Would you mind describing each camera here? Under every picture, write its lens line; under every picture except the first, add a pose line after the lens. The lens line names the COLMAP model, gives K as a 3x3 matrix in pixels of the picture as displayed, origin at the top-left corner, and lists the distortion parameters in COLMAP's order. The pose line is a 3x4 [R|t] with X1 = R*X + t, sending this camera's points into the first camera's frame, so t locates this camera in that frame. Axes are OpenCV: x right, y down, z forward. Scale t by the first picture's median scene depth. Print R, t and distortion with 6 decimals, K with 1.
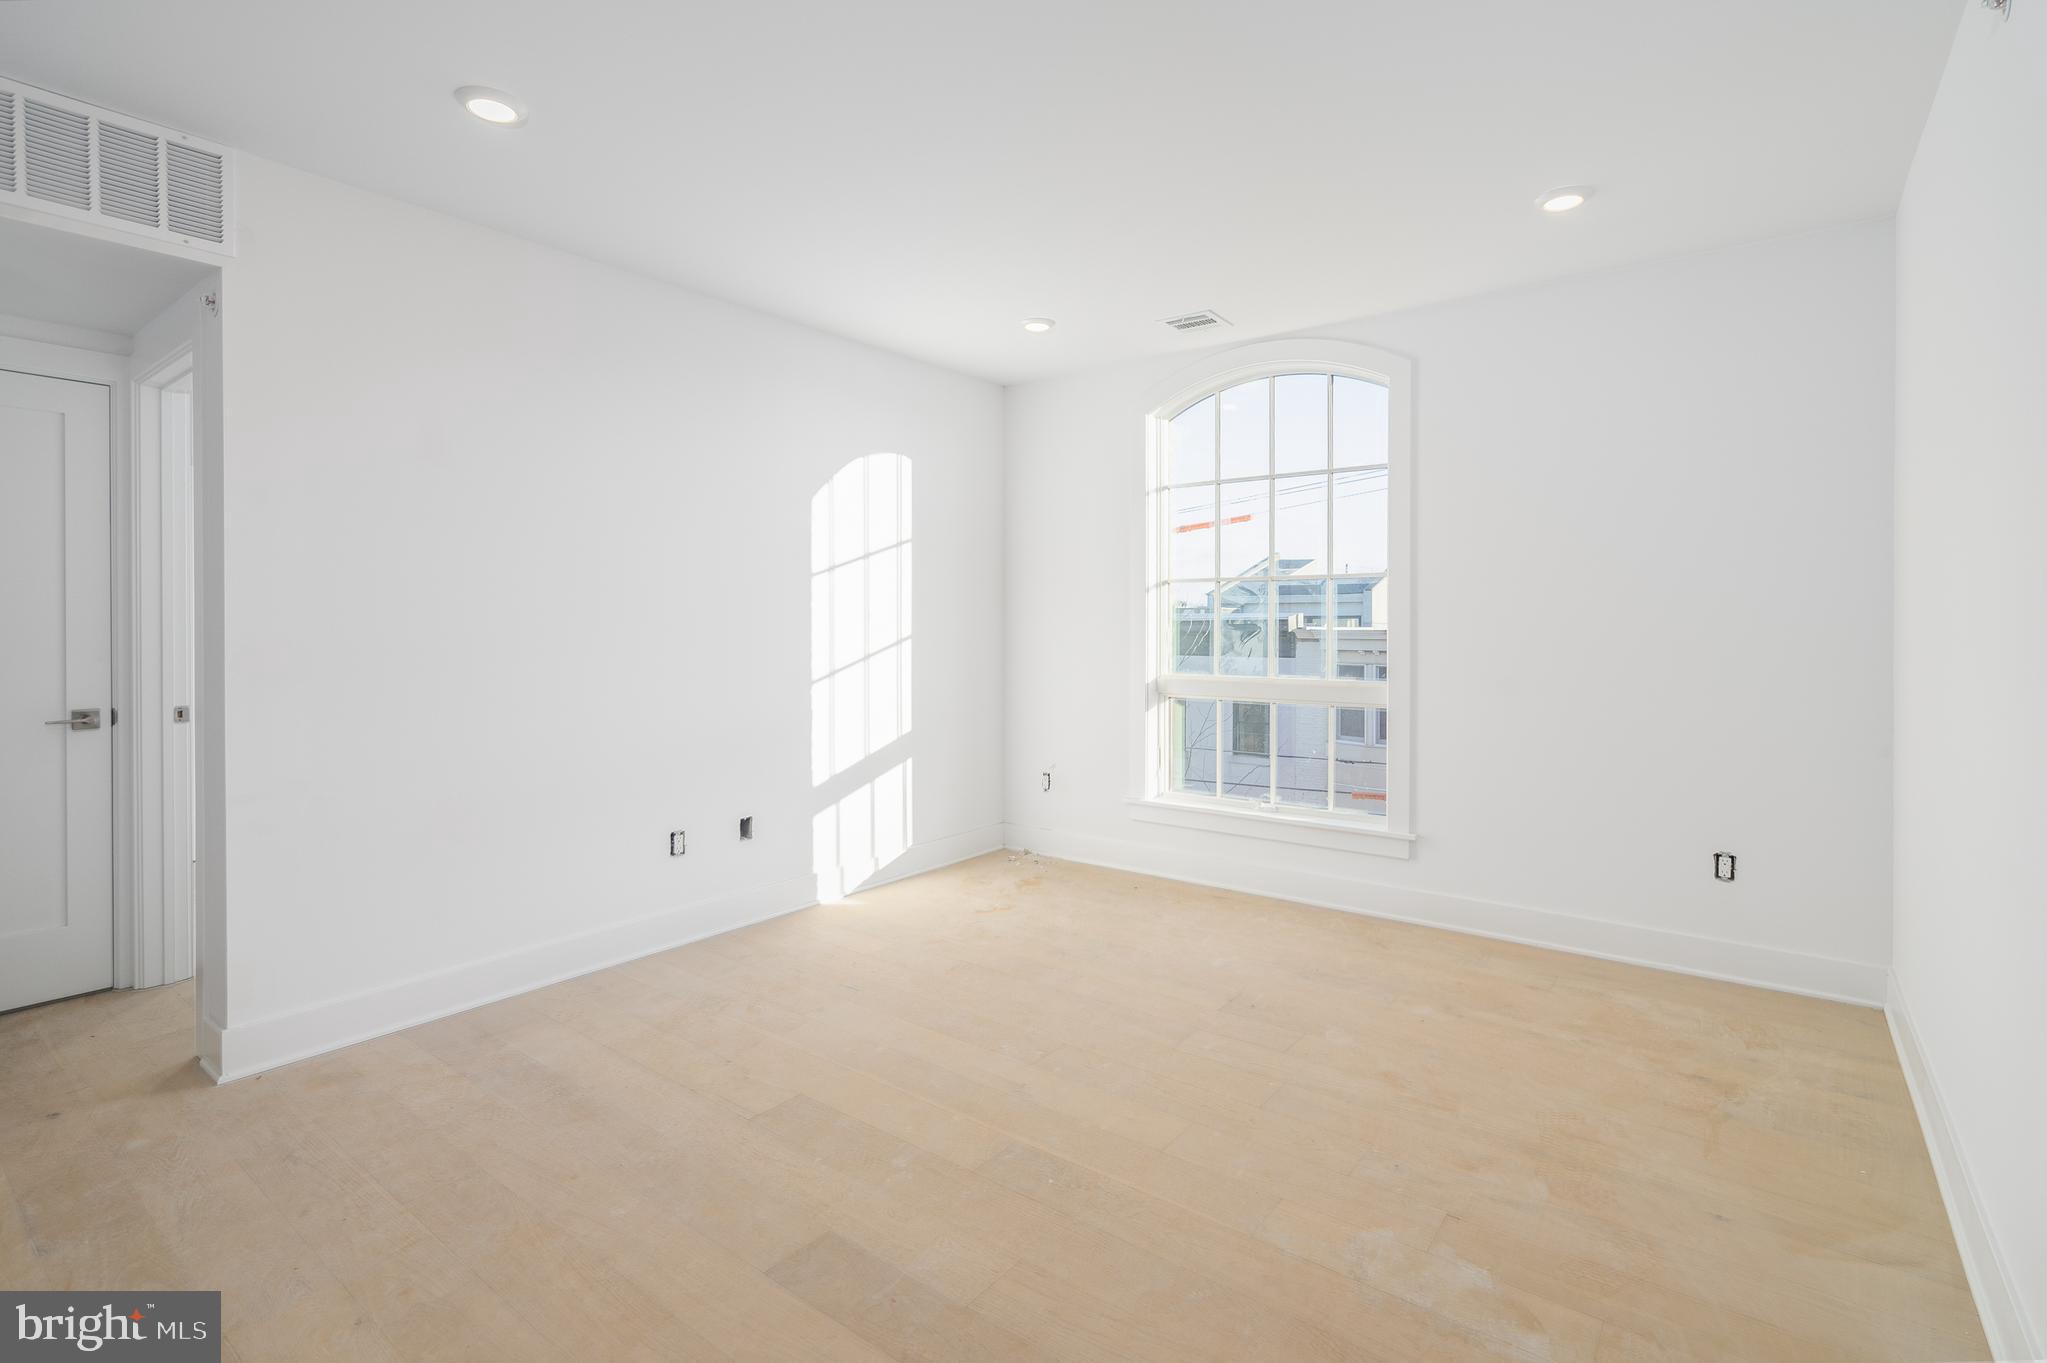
lens RADIAL K [[945.5, 0, 1078.2], [0, 945.5, 631.5], [0, 0, 1]] dist [0.000886, 0.000107]
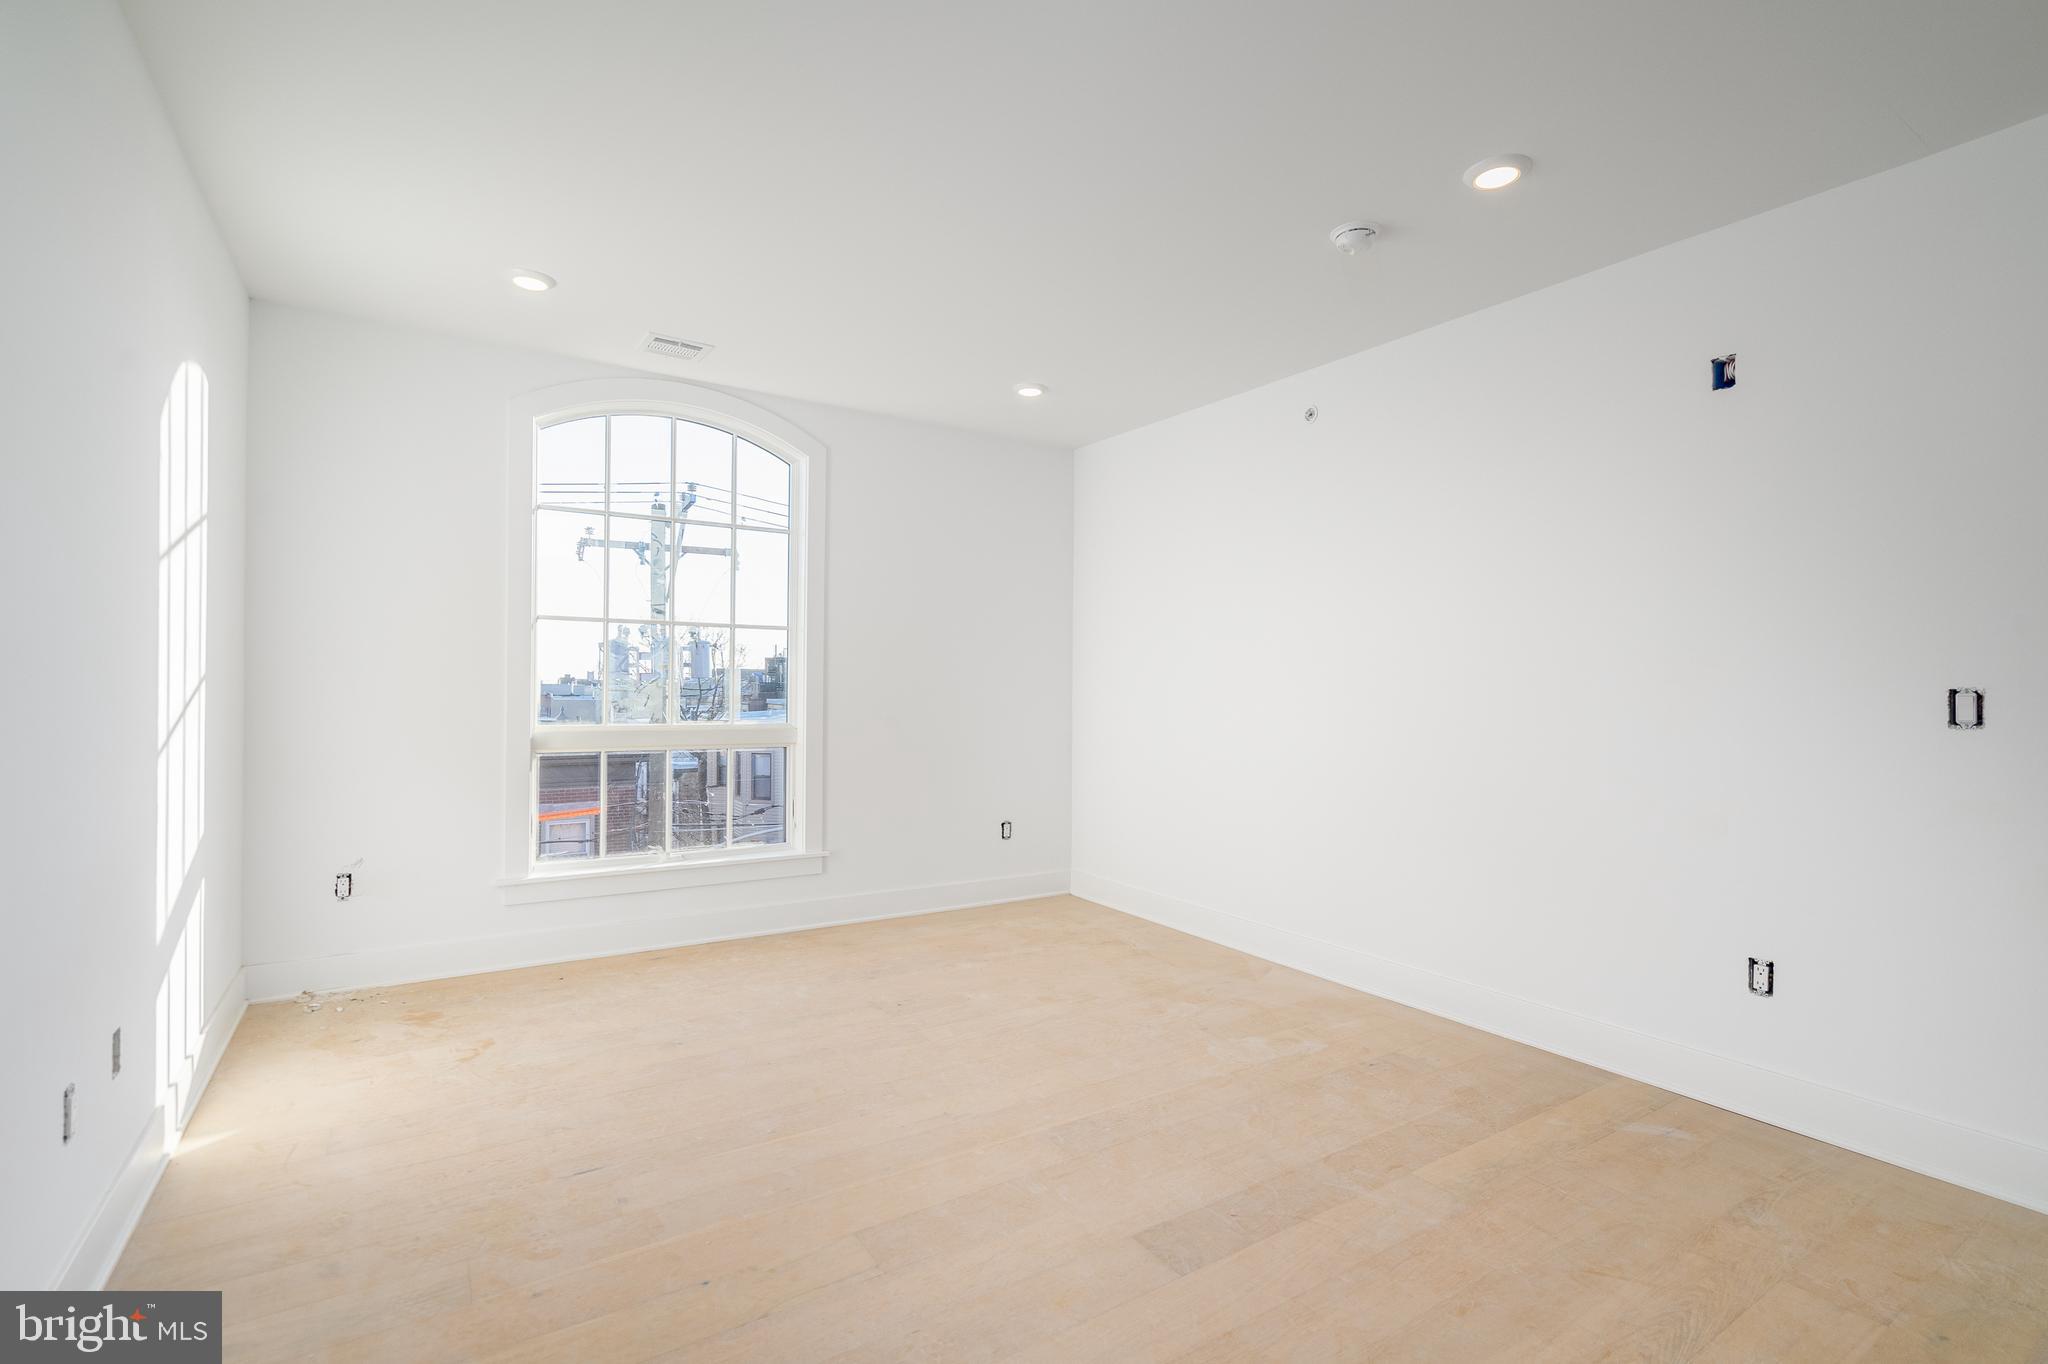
lens RADIAL K [[912.5, 0, 1024.0], [0, 912.5, 682.0], [0, 0, 1]] dist [-0.014053, 0.000151]
pose [[0.357071, 0.010092, 0.934023, -0.568653], [-0.006902, 0.999943, -0.008166, 0.011840], [-0.934052, -0.003531, 0.357121, 0.341066]]
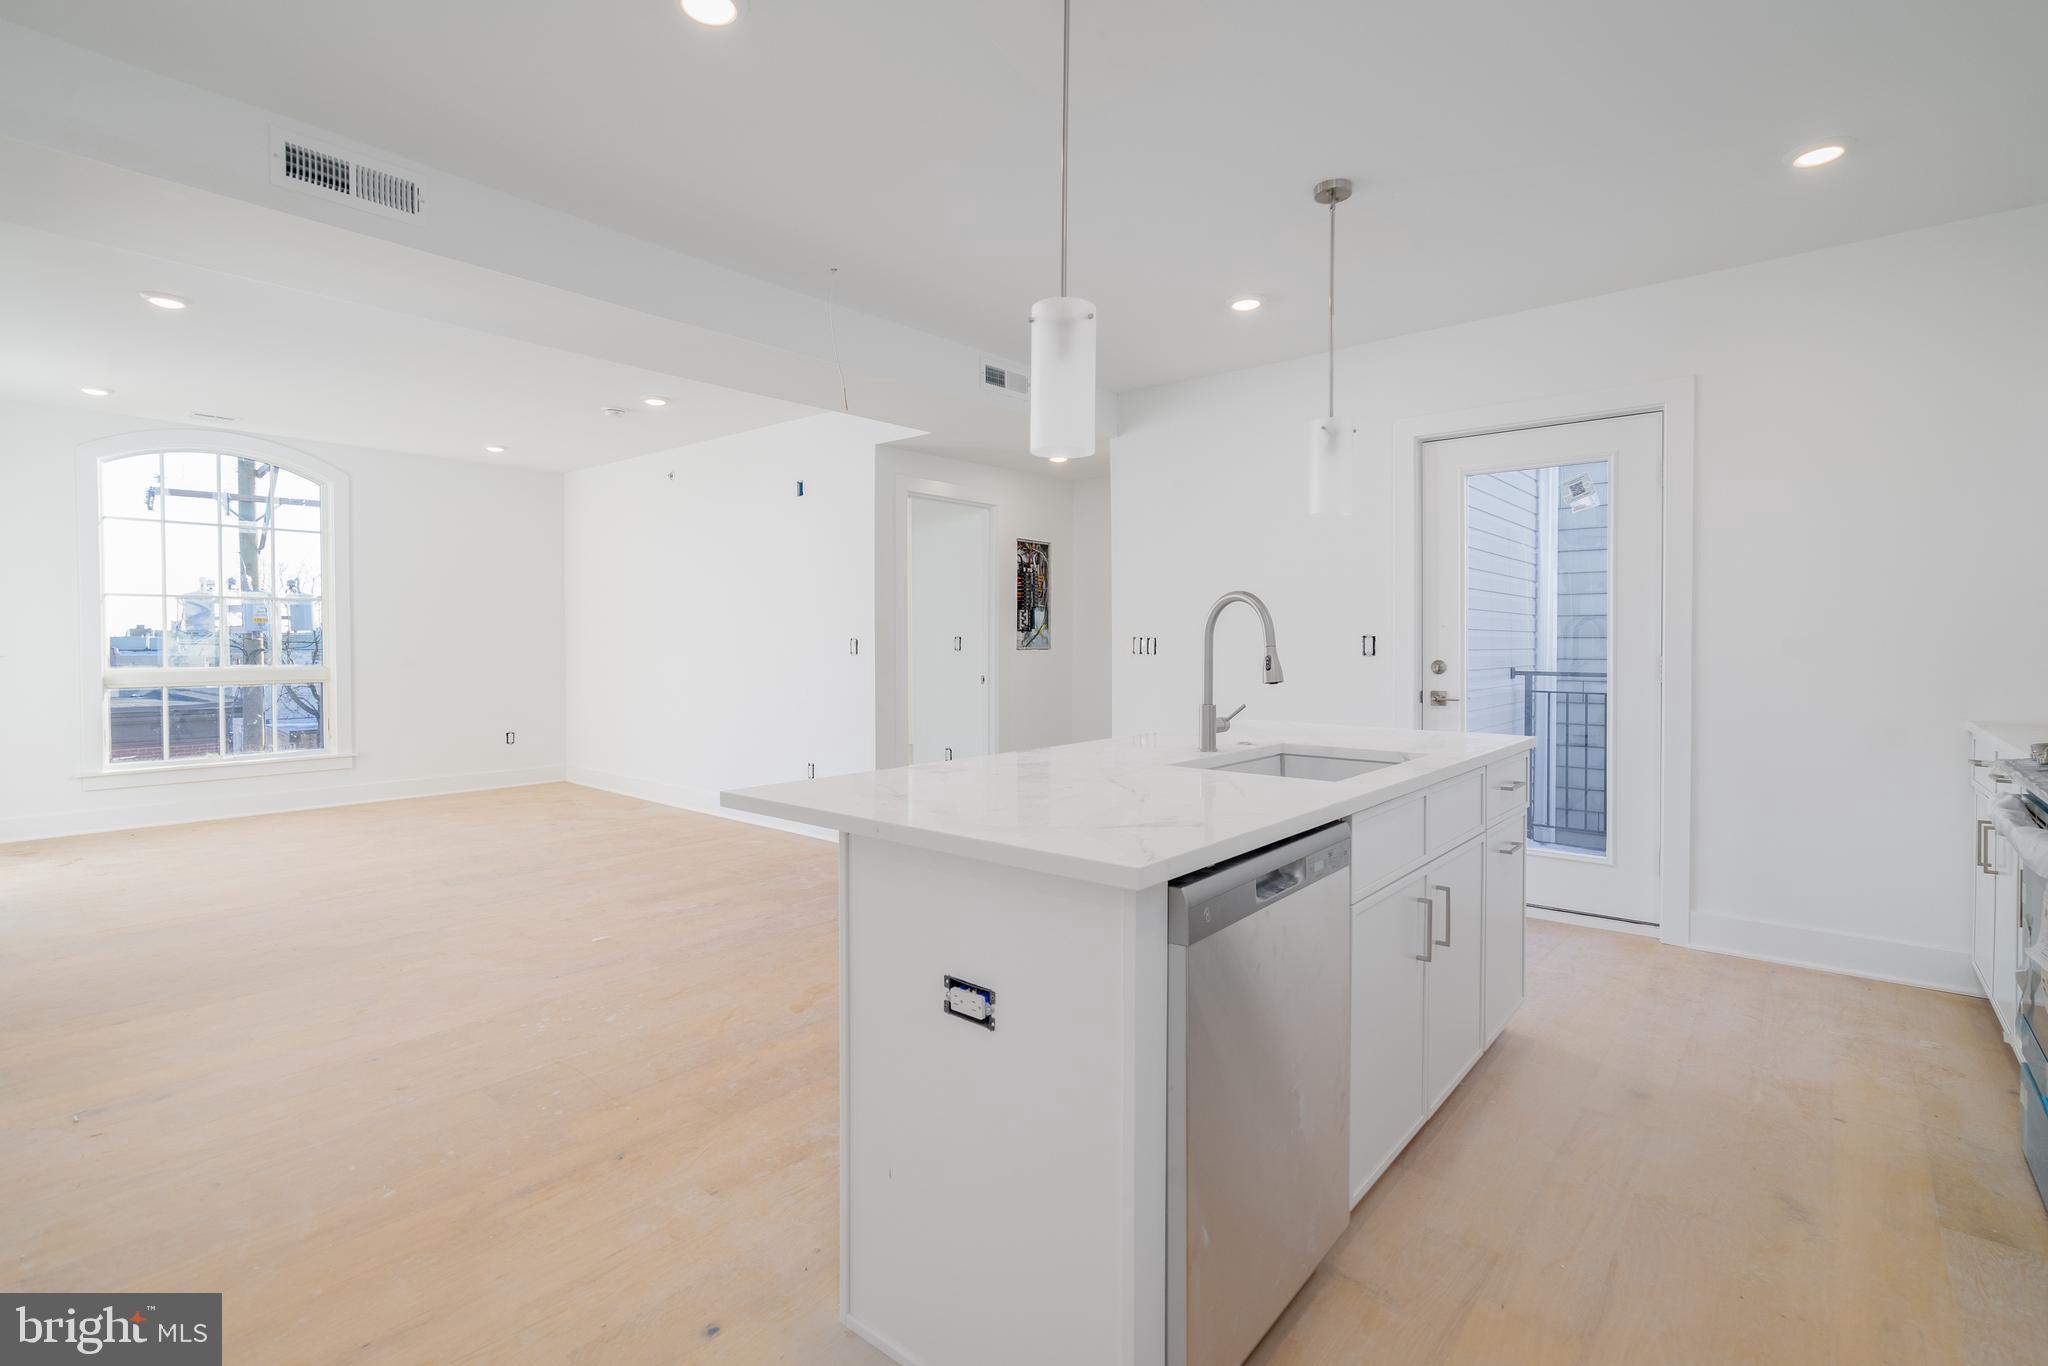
lens RADIAL K [[938.6, 0, 1032.4], [0, 938.6, 648.4], [0, 0, 1]] dist [0.000841, -0.000116]
pose [[0.072372, -0.014518, 0.997272, -1.159626], [0.002695, 0.999893, 0.014361, 0.004261], [-0.997374, 0.001648, 0.072403, -0.322633]]
